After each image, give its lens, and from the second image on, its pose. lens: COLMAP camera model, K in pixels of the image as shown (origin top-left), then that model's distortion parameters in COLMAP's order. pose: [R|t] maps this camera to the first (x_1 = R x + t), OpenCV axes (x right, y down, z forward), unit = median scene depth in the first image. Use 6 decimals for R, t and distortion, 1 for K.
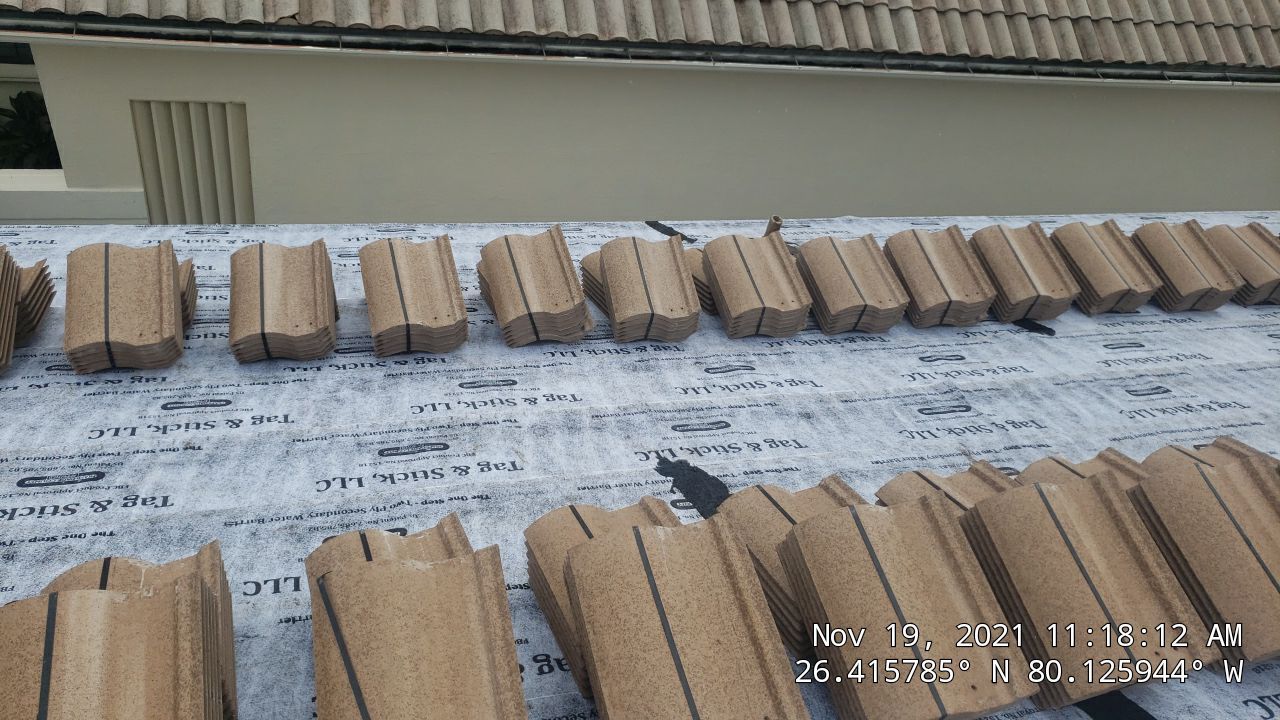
lens RADIAL K [[972.4, 0, 640.0], [0, 972.4, 360.0], [0, 0, 1]] dist [-0.012922, 0.043767]
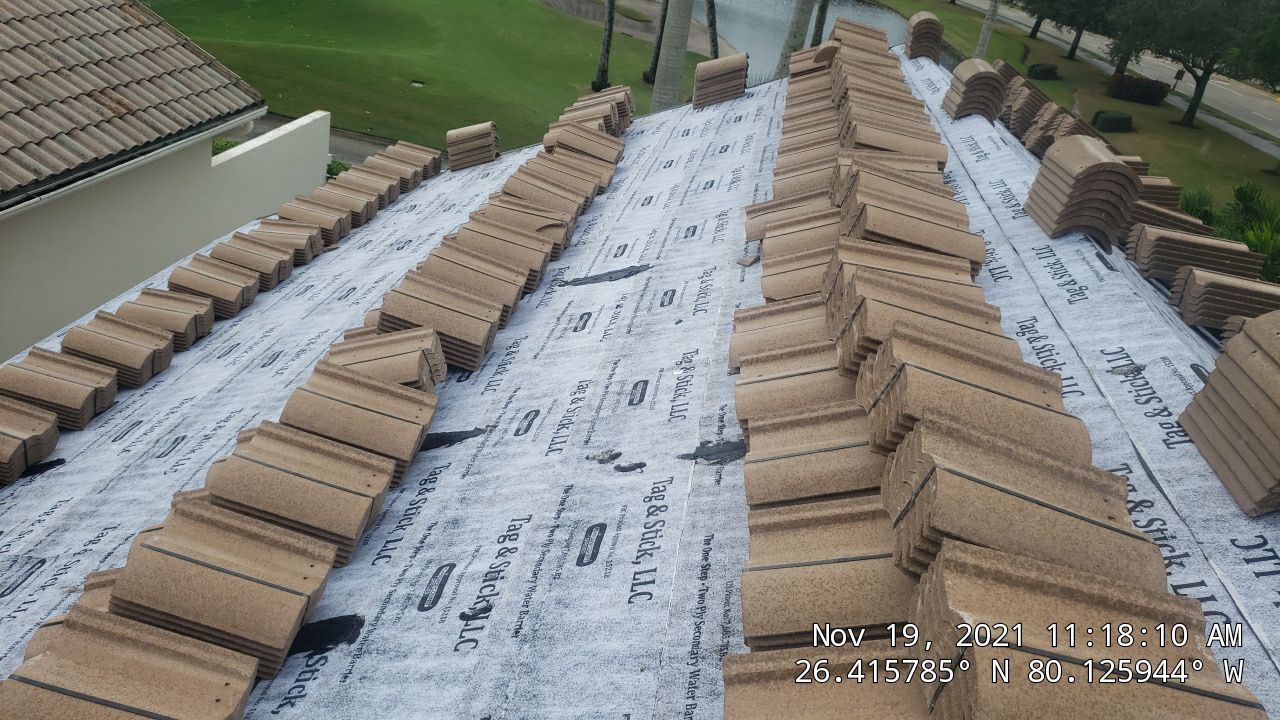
lens RADIAL K [[972.4, 0, 640.0], [0, 972.4, 360.0], [0, 0, 1]] dist [-0.012922, 0.043767]
pose [[0.402617, -0.507308, 0.761931, -0.067353], [0.586032, 0.782282, 0.211189, 0.032592], [-0.703183, 0.361488, 0.612259, -0.110981]]
